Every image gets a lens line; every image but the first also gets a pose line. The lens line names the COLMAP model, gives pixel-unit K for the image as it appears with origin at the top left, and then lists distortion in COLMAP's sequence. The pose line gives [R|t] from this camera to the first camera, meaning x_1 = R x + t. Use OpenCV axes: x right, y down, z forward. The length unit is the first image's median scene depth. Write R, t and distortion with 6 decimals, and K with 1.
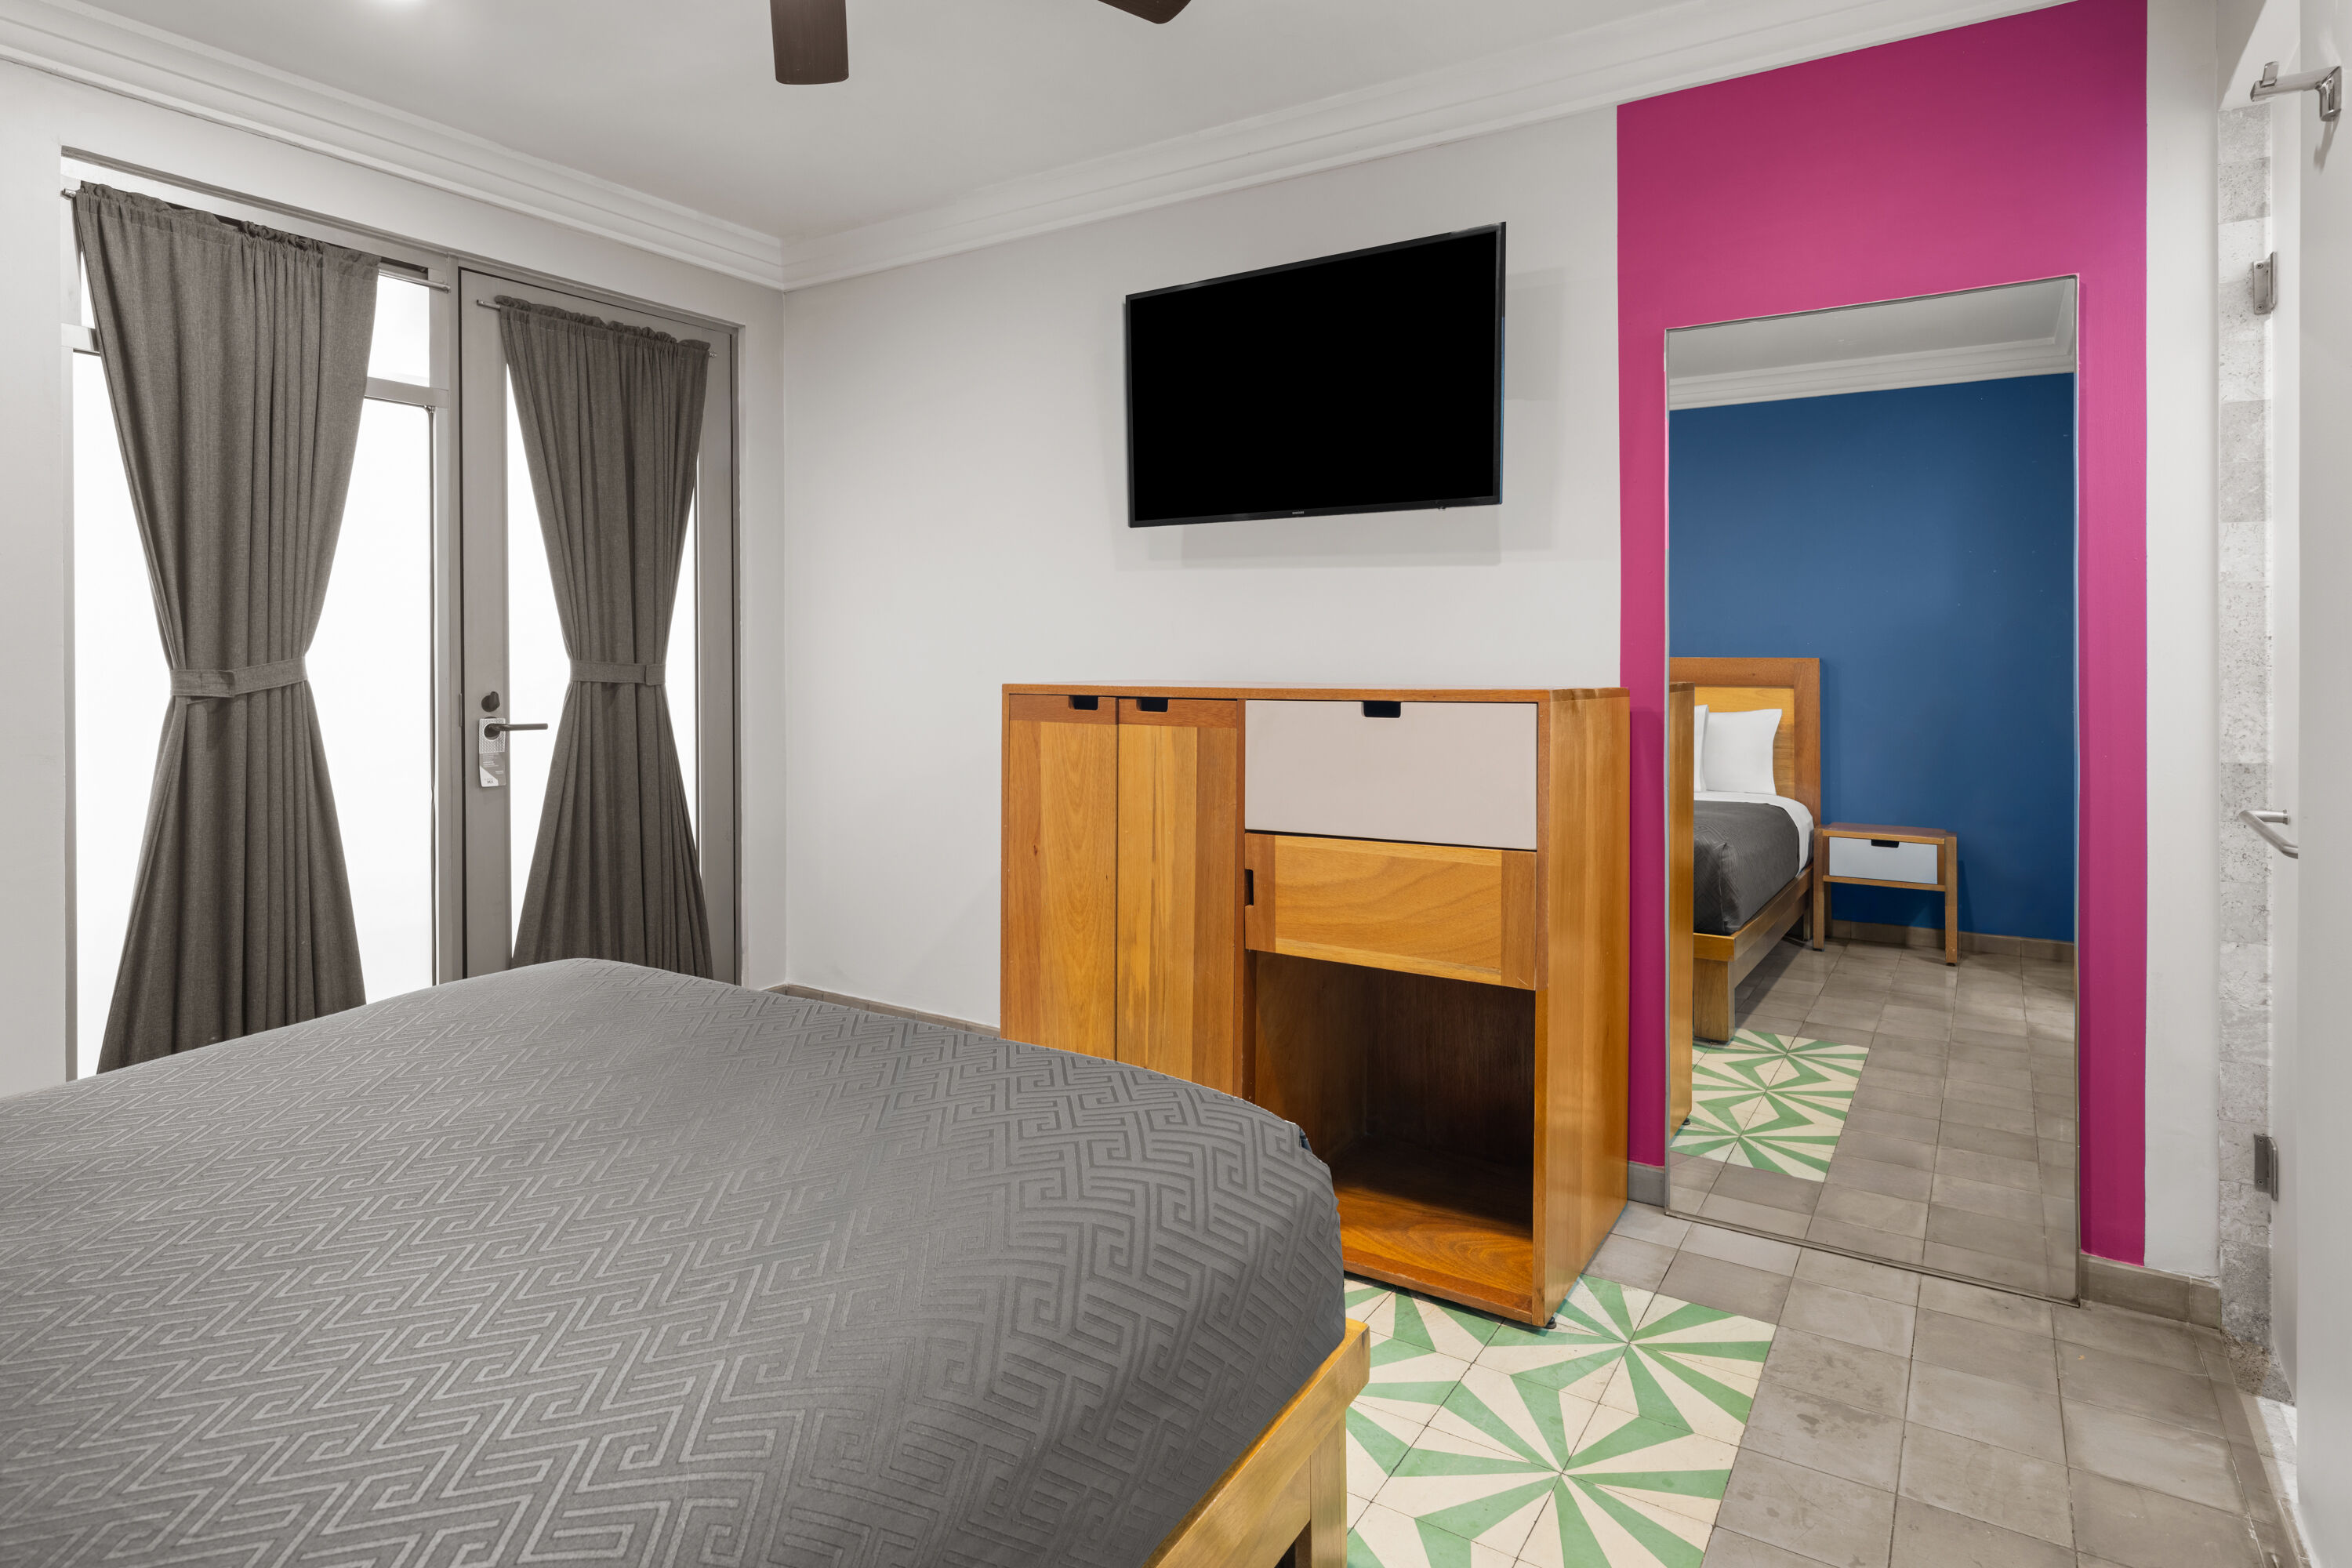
lens RADIAL K [[1239.0, 0, 1178.2], [0, 1239.0, 678.5], [0, 0, 1]] dist [0.004201, 0.001516]
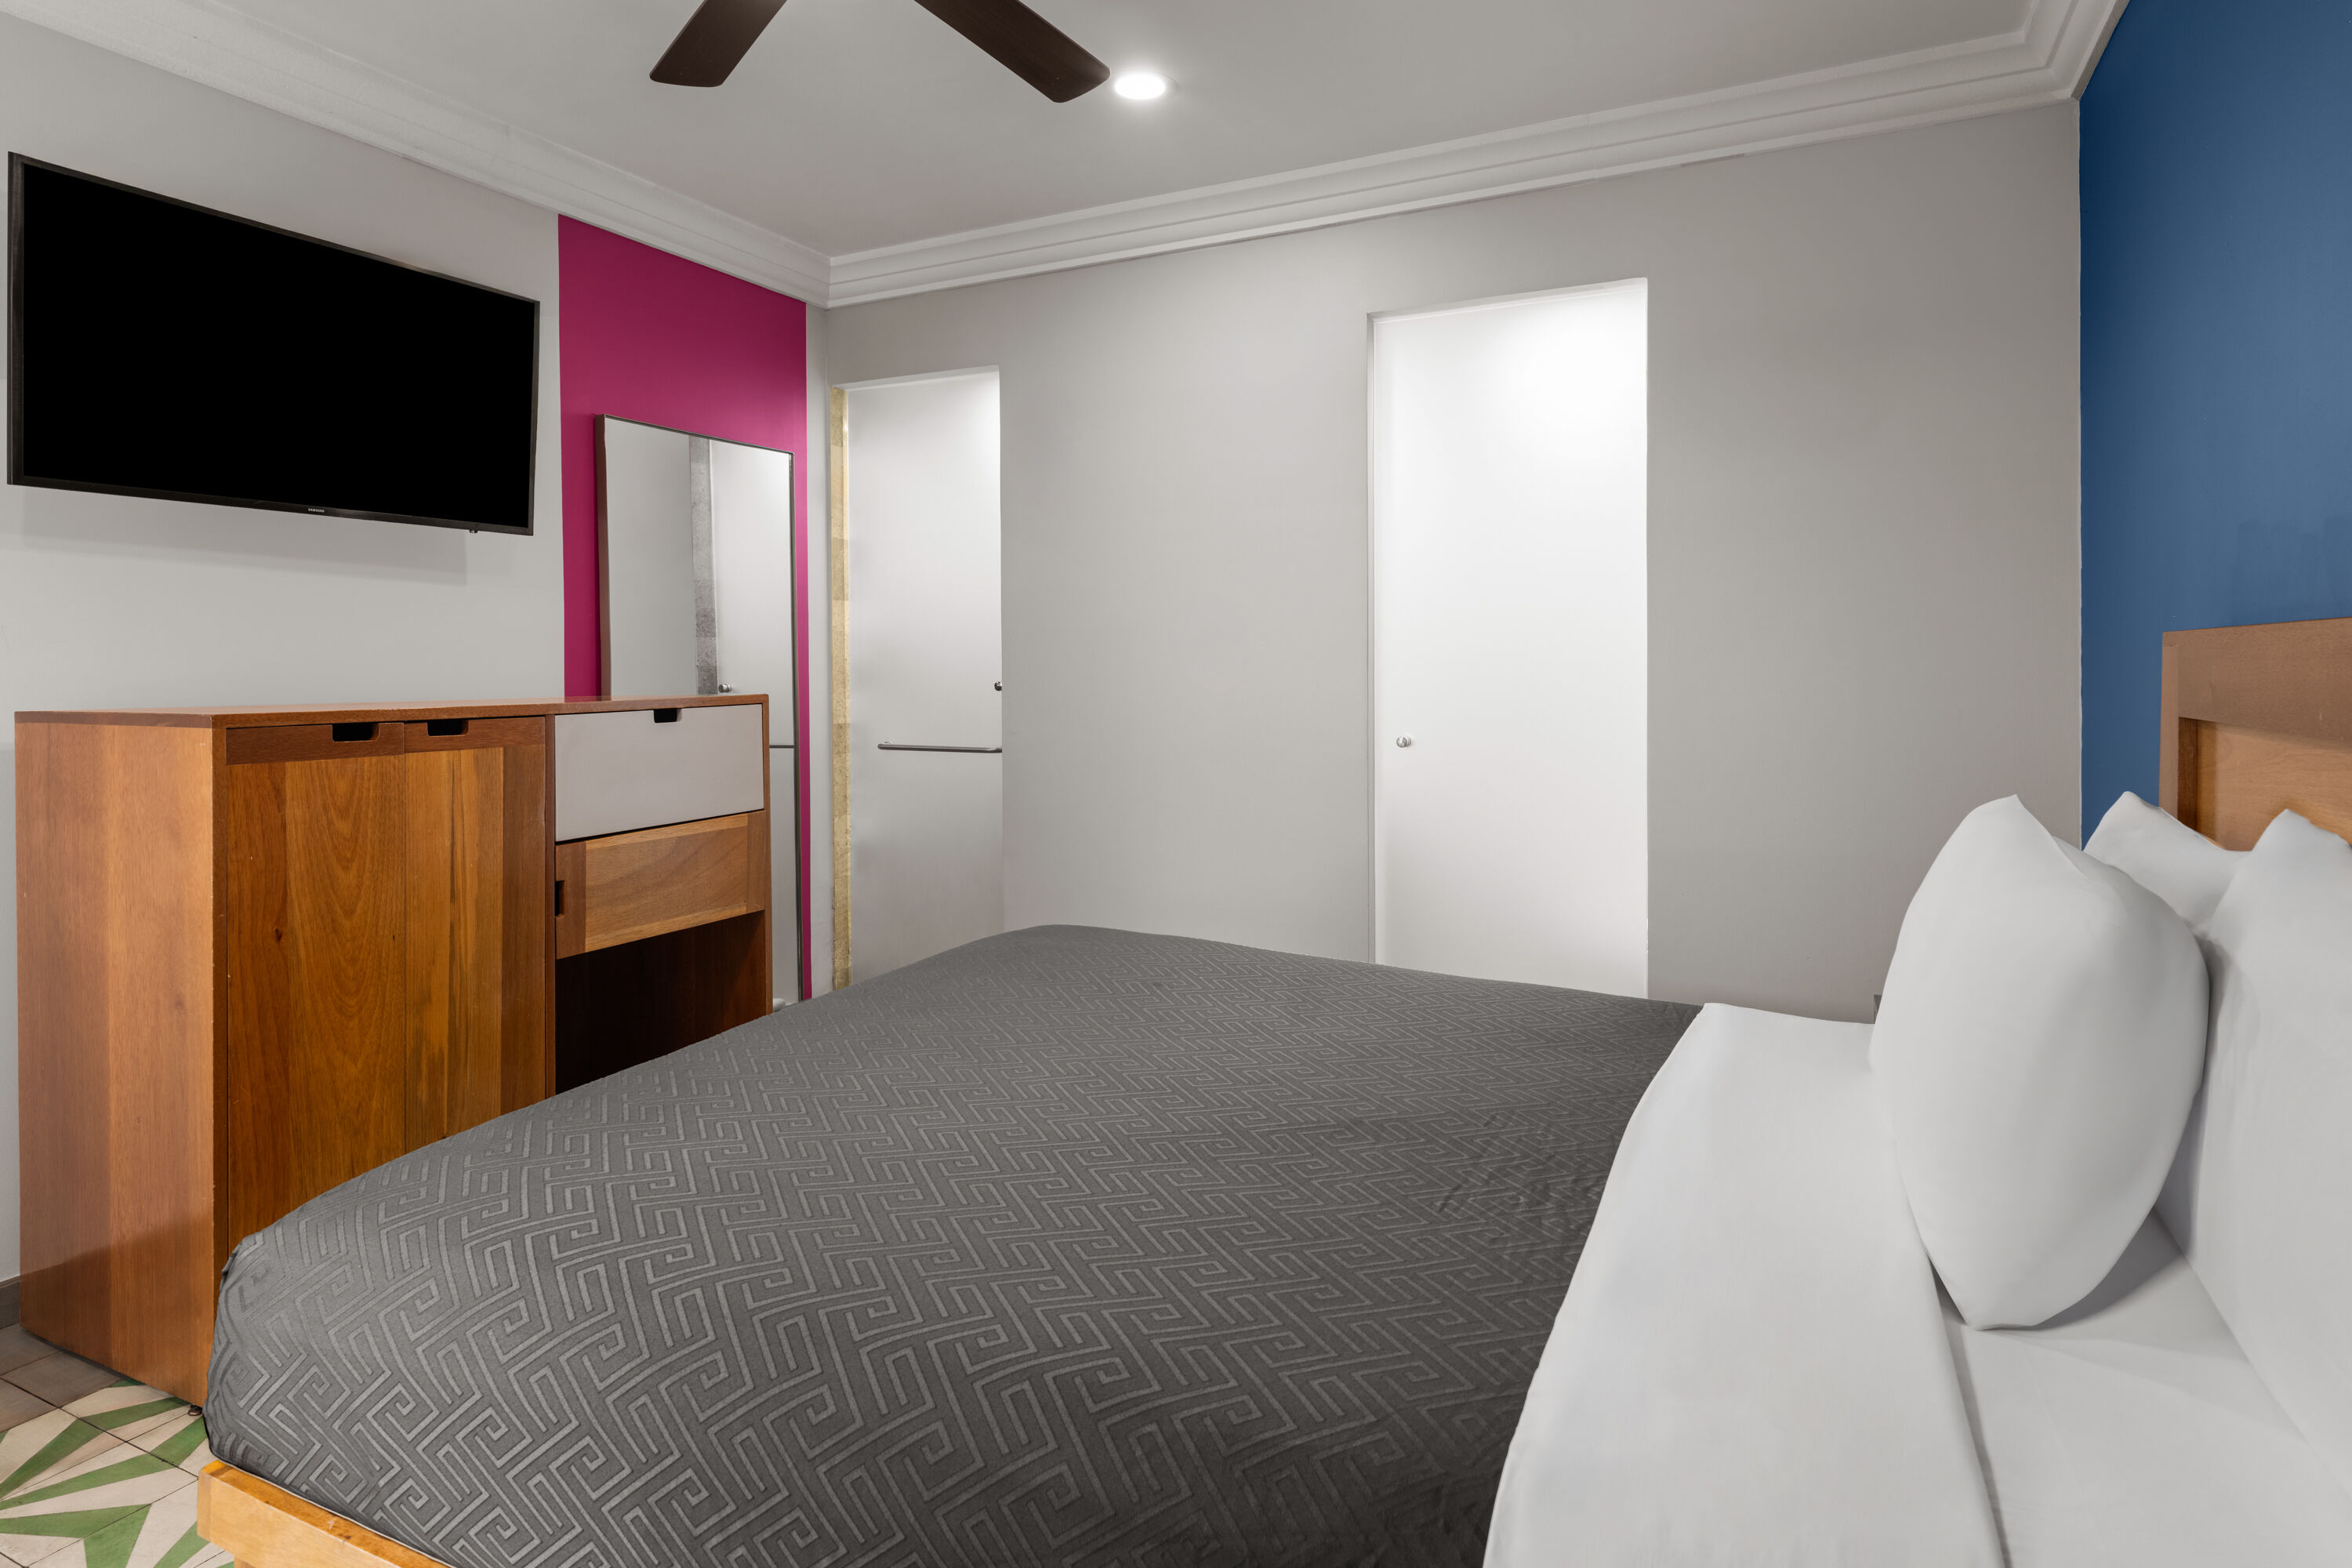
lens RADIAL K [[1289.7, 0, 1173.3], [0, 1289.7, 695.6], [0, 0, 1]] dist [-0.000574, 0.002344]
pose [[-0.112963, -0.023918, 0.993311, -1.017223], [0.023407, 0.999369, 0.026726, -0.014777], [-0.993323, 0.026270, -0.112332, 0.590066]]
